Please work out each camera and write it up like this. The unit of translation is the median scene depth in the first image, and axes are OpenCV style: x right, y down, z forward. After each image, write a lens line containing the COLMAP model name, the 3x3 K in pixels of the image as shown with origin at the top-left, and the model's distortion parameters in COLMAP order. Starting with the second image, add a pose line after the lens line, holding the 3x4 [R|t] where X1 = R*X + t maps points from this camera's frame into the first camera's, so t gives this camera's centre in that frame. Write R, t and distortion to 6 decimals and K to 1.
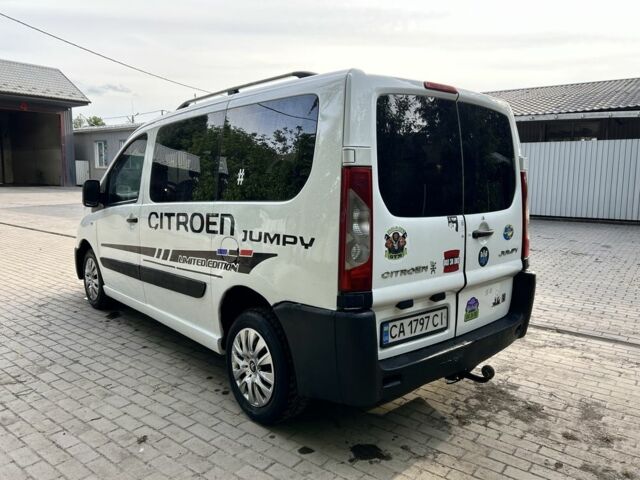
lens RADIAL K [[489.7, 0, 321.3], [0, 489.7, 239.5], [0, 0, 1]] dist [0.035382, -0.013216]
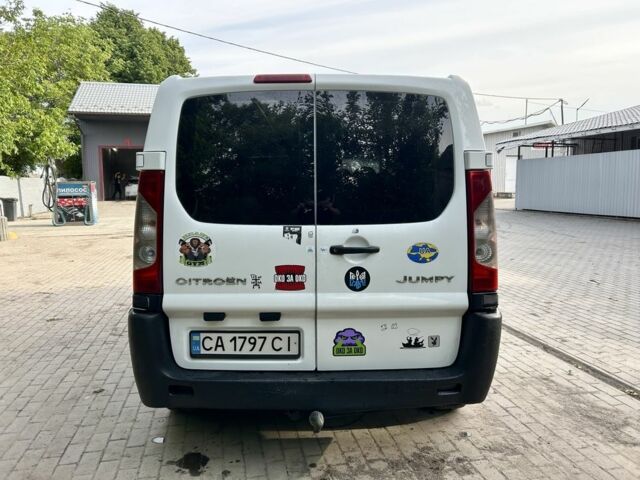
lens RADIAL K [[488.3, 0, 317.0], [0, 488.3, 233.0], [0, 0, 1]] dist [0.044984, -0.036438]
pose [[0.756374, 0.053371, -0.651958, 0.858198], [-0.072576, 0.997360, -0.002553, -0.035843], [0.650101, 0.049247, 0.758250, 0.380904]]
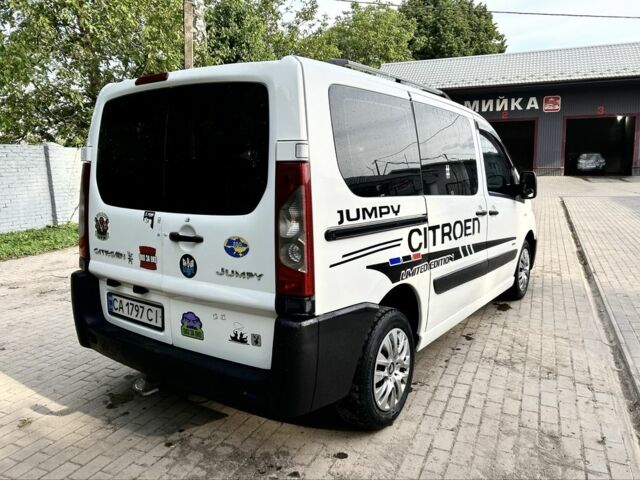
lens RADIAL K [[503.7, 0, 319.6], [0, 503.7, 225.7], [0, 0, 1]] dist [0.024391, -0.006024]
pose [[0.239557, 0.115138, -0.964031, 1.298486], [-0.113537, 0.989453, 0.089961, -0.146158], [0.964221, 0.087902, 0.250103, 1.076202]]
